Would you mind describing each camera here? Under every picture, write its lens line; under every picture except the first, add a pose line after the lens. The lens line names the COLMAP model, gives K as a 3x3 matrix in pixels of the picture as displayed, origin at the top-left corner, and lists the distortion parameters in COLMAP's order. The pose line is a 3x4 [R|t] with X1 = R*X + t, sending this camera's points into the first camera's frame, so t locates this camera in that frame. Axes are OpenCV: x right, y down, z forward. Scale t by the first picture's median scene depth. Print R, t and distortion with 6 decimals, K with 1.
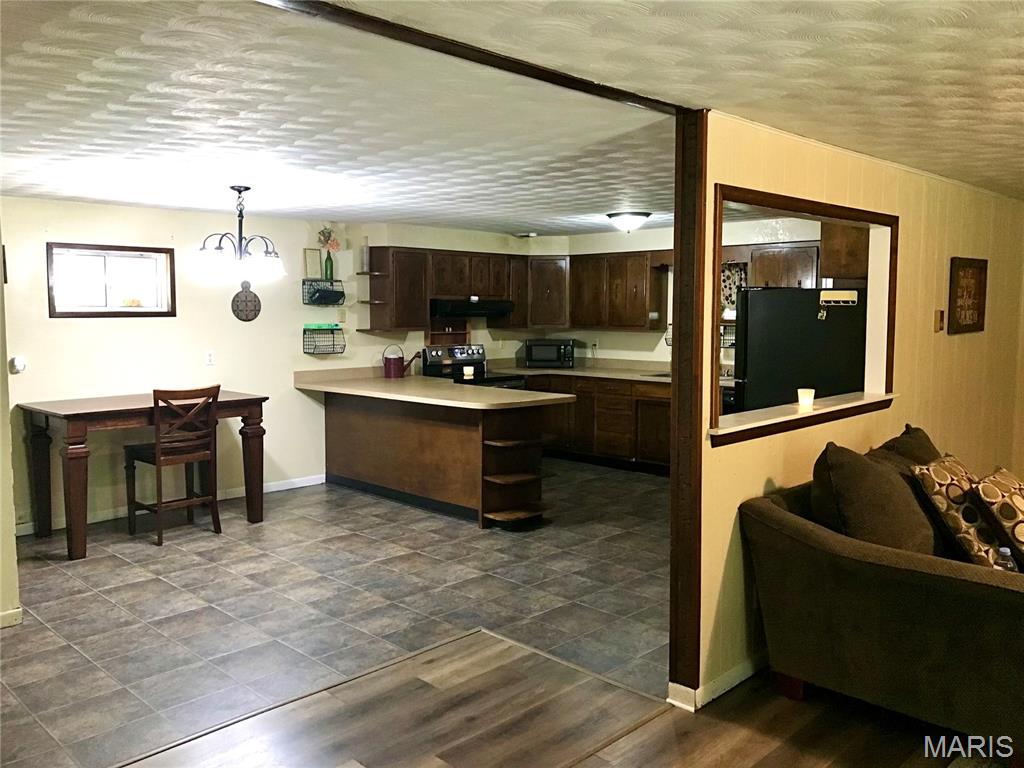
lens RADIAL K [[839.1, 0, 513.8], [0, 839.1, 390.0], [0, 0, 1]] dist [0.023913, -0.025494]
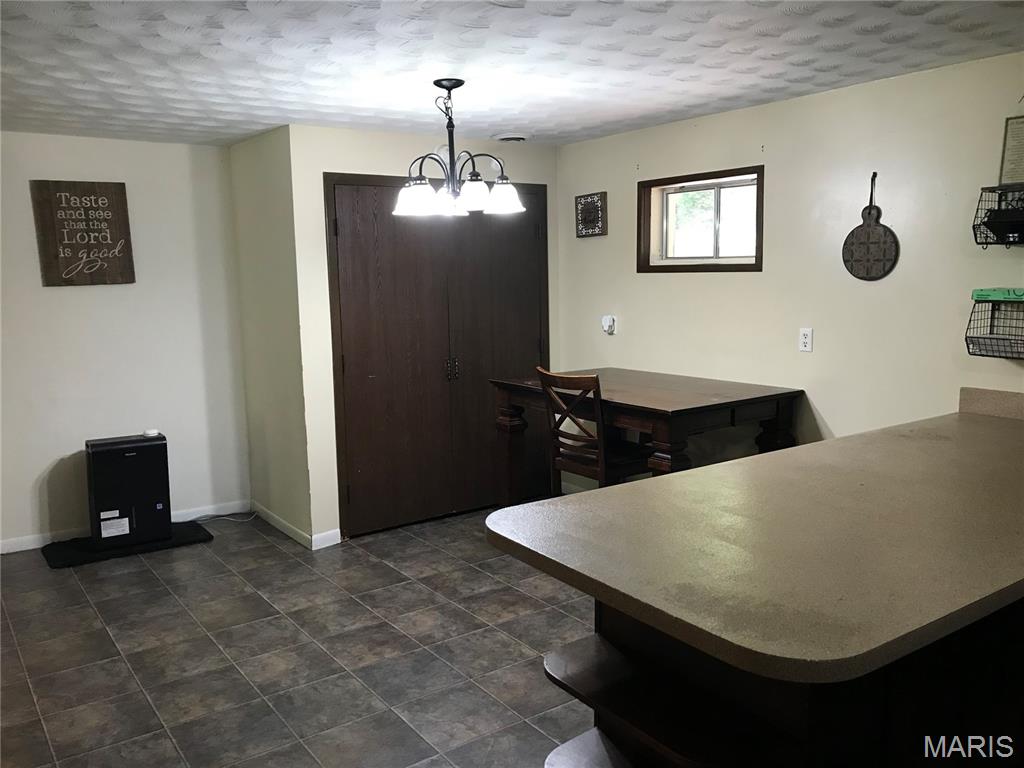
lens RADIAL K [[839.1, 0, 514.0], [0, 839.1, 379.9], [0, 0, 1]] dist [0.023913, -0.025494]
pose [[-0.161446, 0.134843, -0.977626, 0.269102], [-0.081329, 0.985434, 0.149350, -0.083219], [0.983525, 0.103622, -0.148128, 0.889241]]
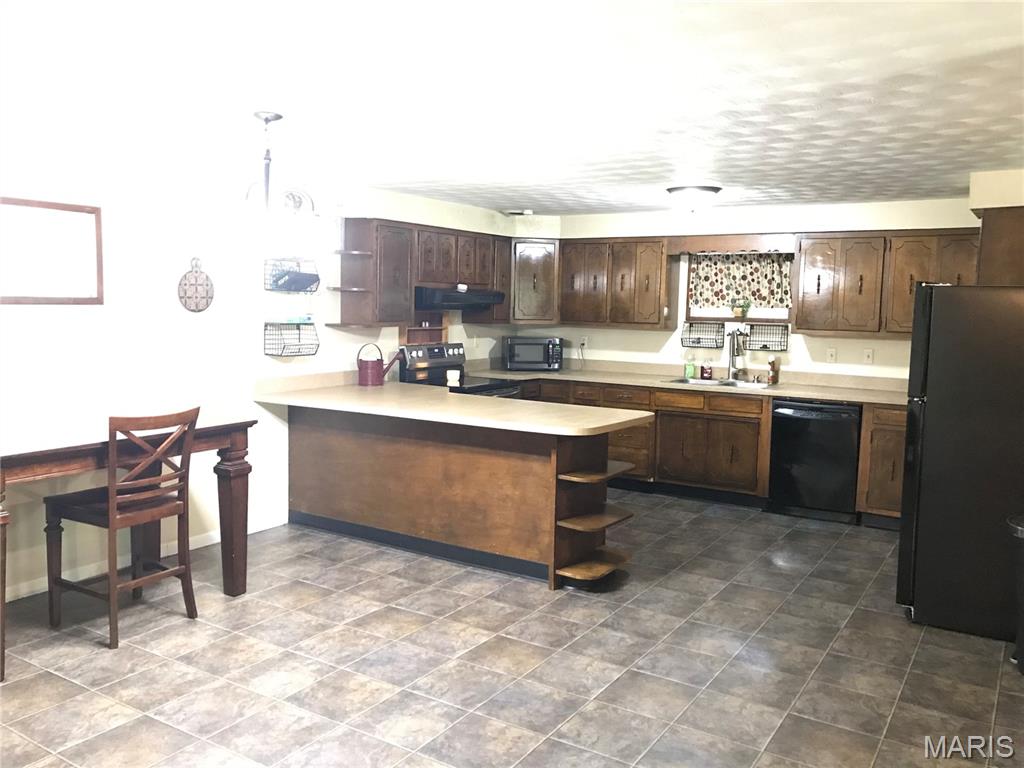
lens RADIAL K [[839.1, 0, 513.4], [0, 839.1, 381.4], [0, 0, 1]] dist [0.023913, -0.025494]
pose [[0.976320, -0.002157, 0.216322, -0.212620], [0.001561, 0.999995, 0.002924, -0.023735], [-0.216327, -0.002517, 0.976318, 0.232032]]
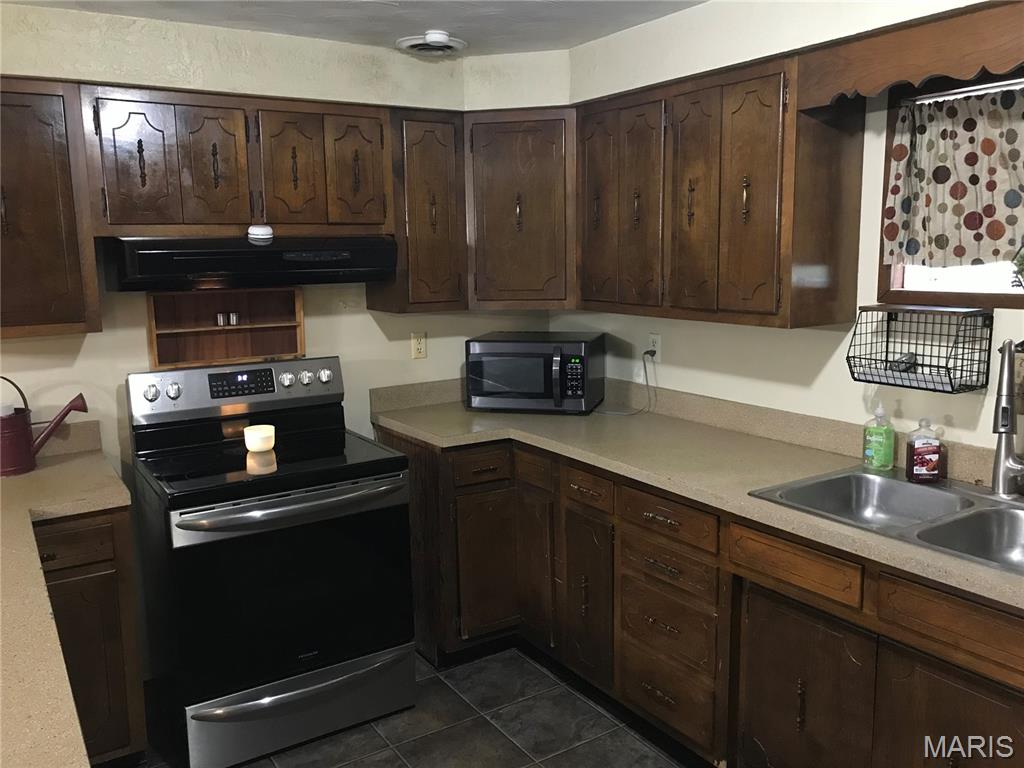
lens RADIAL K [[839.1, 0, 518.2], [0, 839.1, 376.0], [0, 0, 1]] dist [0.023913, -0.025494]
pose [[0.976521, 0.015973, -0.214830, 0.158440], [-0.002856, 0.998120, 0.061230, -0.087479], [0.215404, -0.059179, 0.974730, 0.828931]]
